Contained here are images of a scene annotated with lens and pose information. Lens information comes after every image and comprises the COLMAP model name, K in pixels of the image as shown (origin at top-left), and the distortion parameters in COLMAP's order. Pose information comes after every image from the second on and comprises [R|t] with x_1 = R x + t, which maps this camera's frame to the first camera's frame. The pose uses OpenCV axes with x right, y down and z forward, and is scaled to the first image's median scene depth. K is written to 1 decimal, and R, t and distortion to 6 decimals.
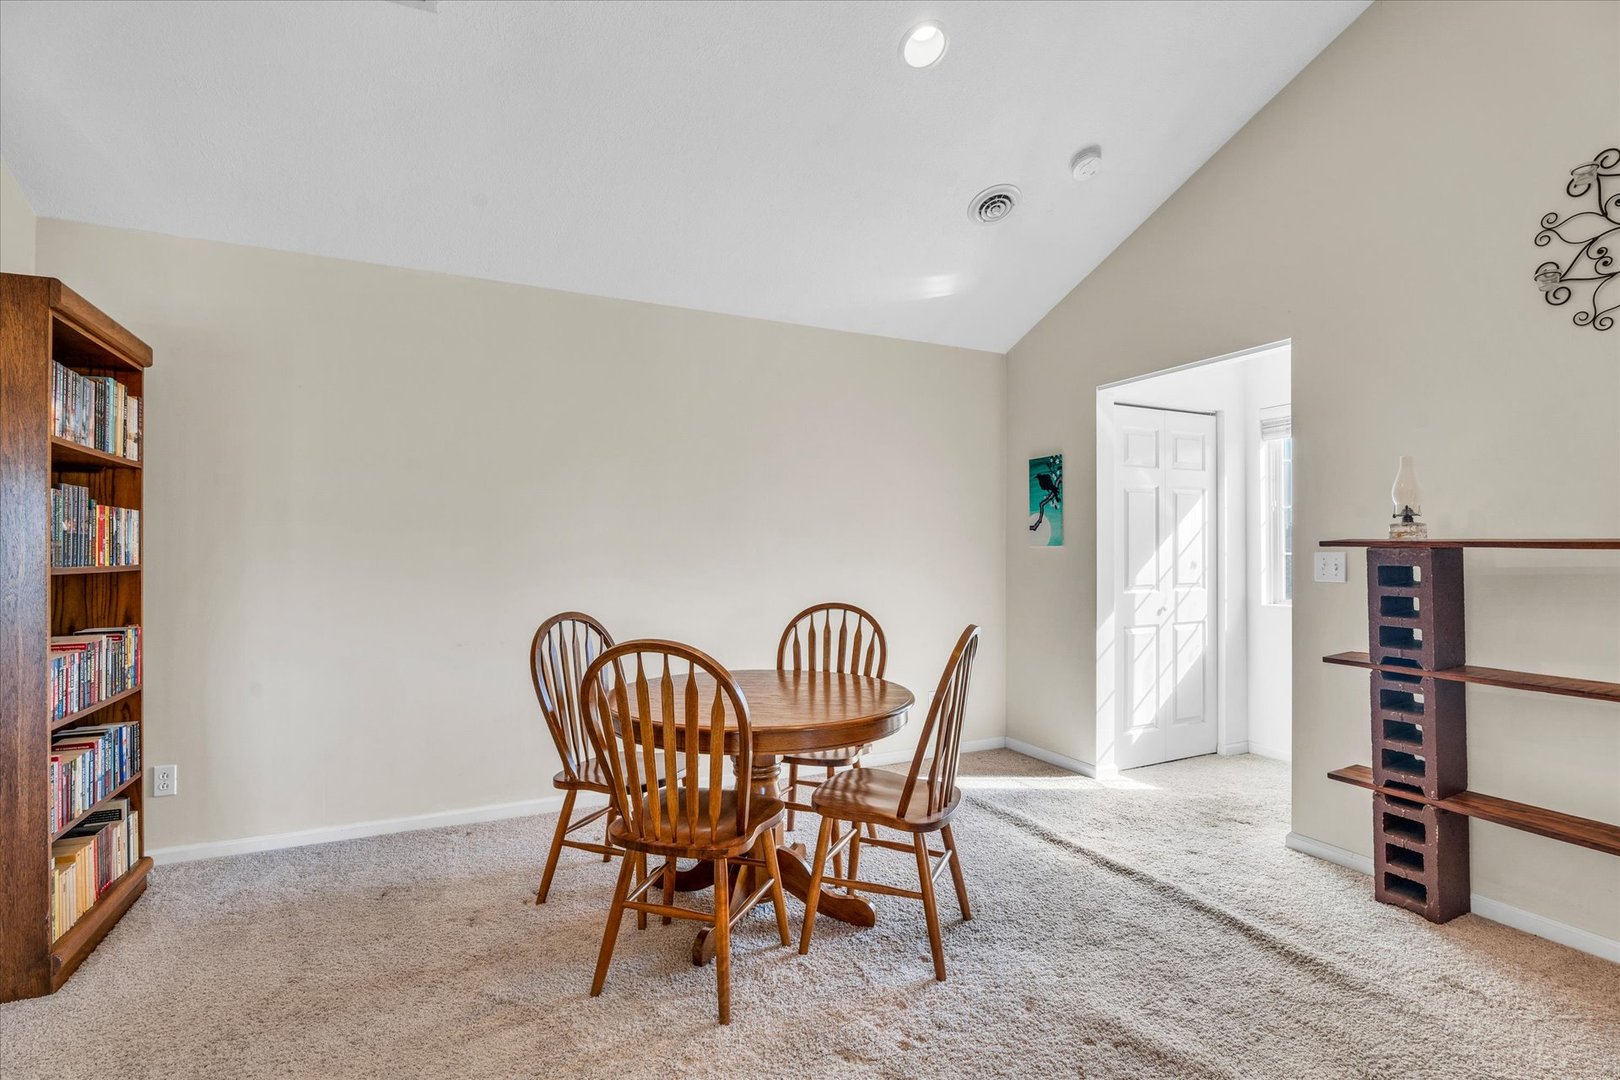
lens RADIAL K [[794.3, 0, 815.5], [0, 794.3, 530.2], [0, 0, 1]] dist [-0.004709, -0.000058]
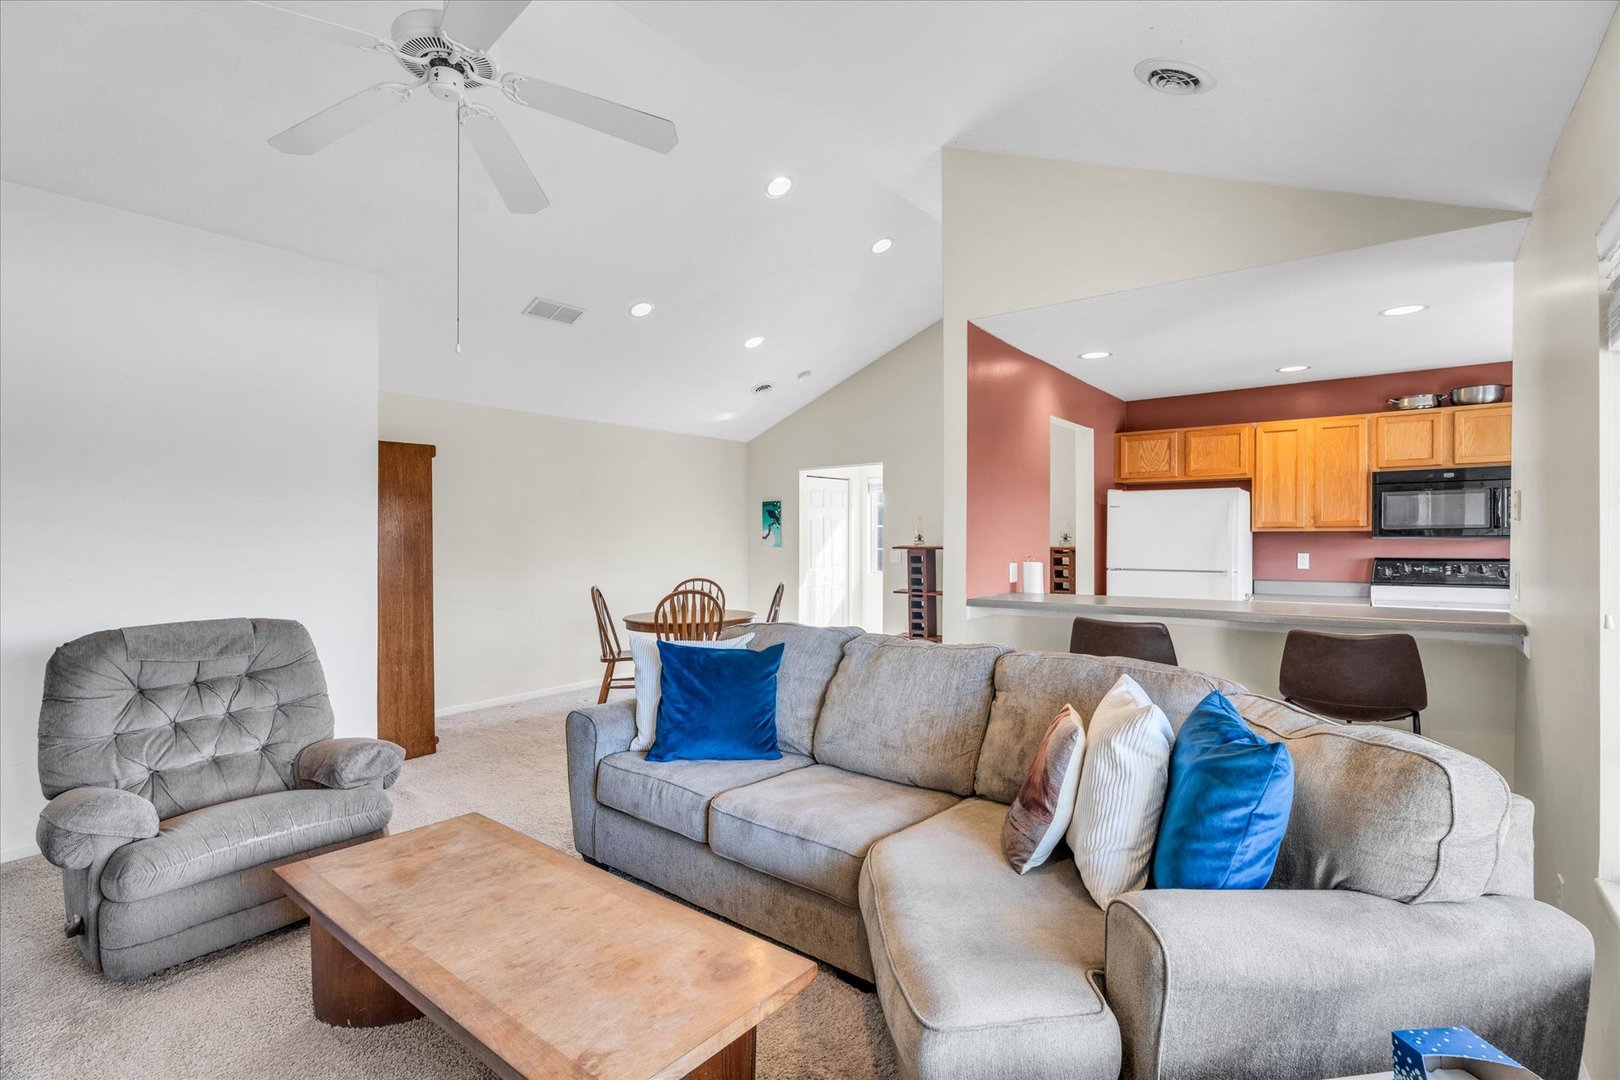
lens RADIAL K [[794.3, 0, 815.5], [0, 794.3, 530.2], [0, 0, 1]] dist [-0.004709, -0.000058]
pose [[0.889158, -0.006699, 0.457551, -0.676897], [-0.000775, 0.999869, 0.016145, -0.071110], [-0.457600, -0.014710, 0.889037, -1.040476]]
